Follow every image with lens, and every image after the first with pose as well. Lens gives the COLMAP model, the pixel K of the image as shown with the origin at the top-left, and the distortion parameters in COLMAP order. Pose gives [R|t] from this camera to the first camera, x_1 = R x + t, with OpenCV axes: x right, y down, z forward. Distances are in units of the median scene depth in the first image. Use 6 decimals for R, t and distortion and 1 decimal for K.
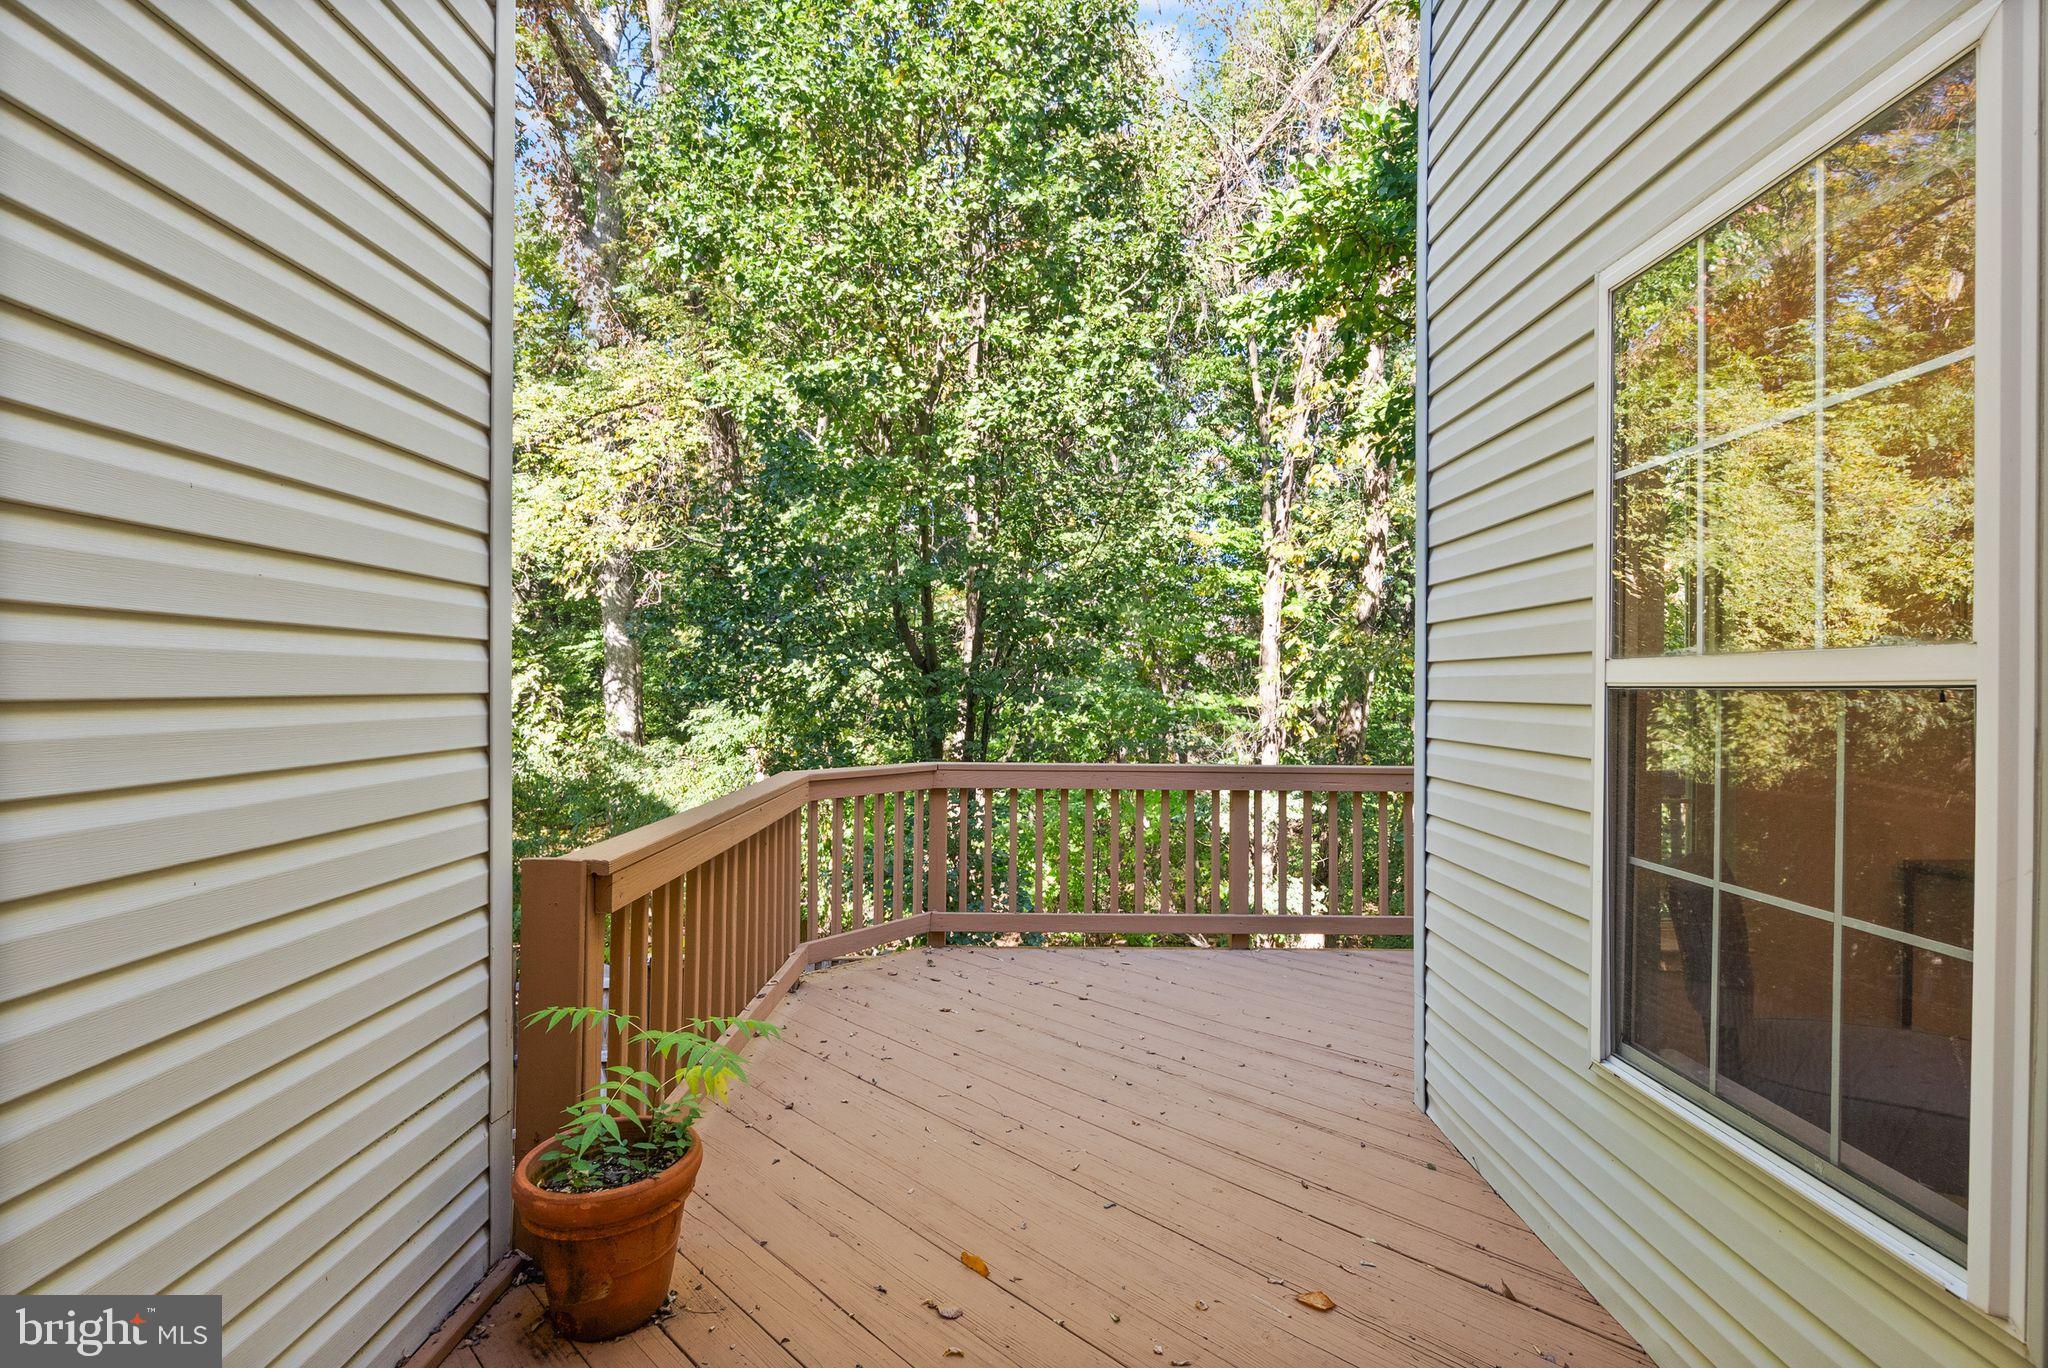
lens RADIAL K [[950.3, 0, 1019.6], [0, 950.3, 699.1], [0, 0, 1]] dist [-0.001174, 0.000157]
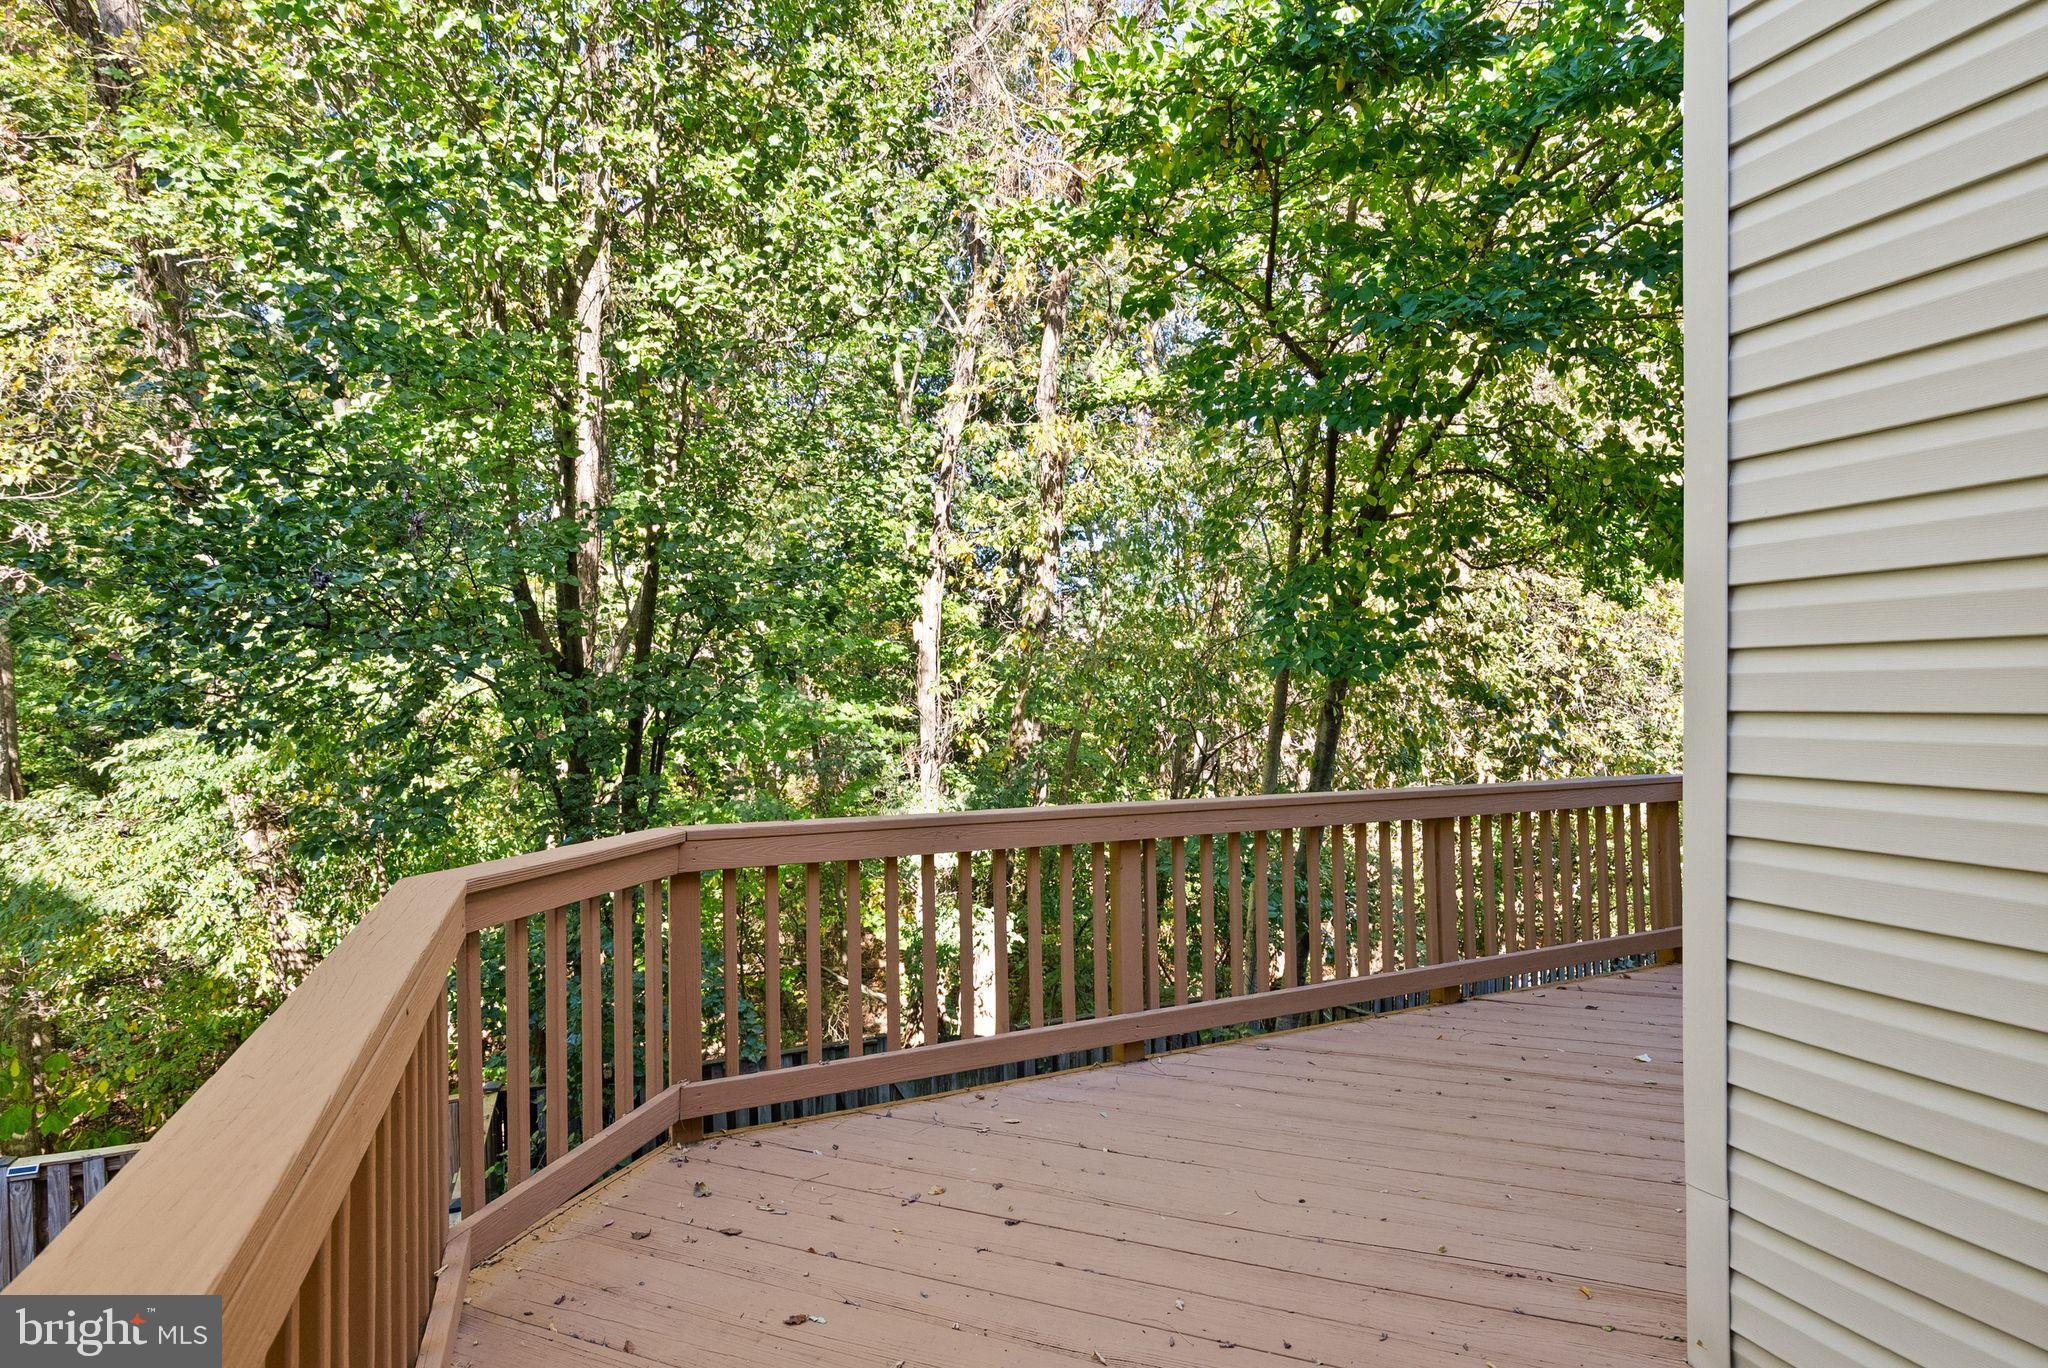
lens RADIAL K [[975.7, 0, 1024.1], [0, 975.7, 712.4], [0, 0, 1]] dist [-0.000818, 0.000059]
pose [[0.911195, -0.016692, 0.411637, -0.086162], [0.015320, 0.999861, 0.006634, -0.003680], [-0.411690, 0.000262, 0.911324, 0.221027]]
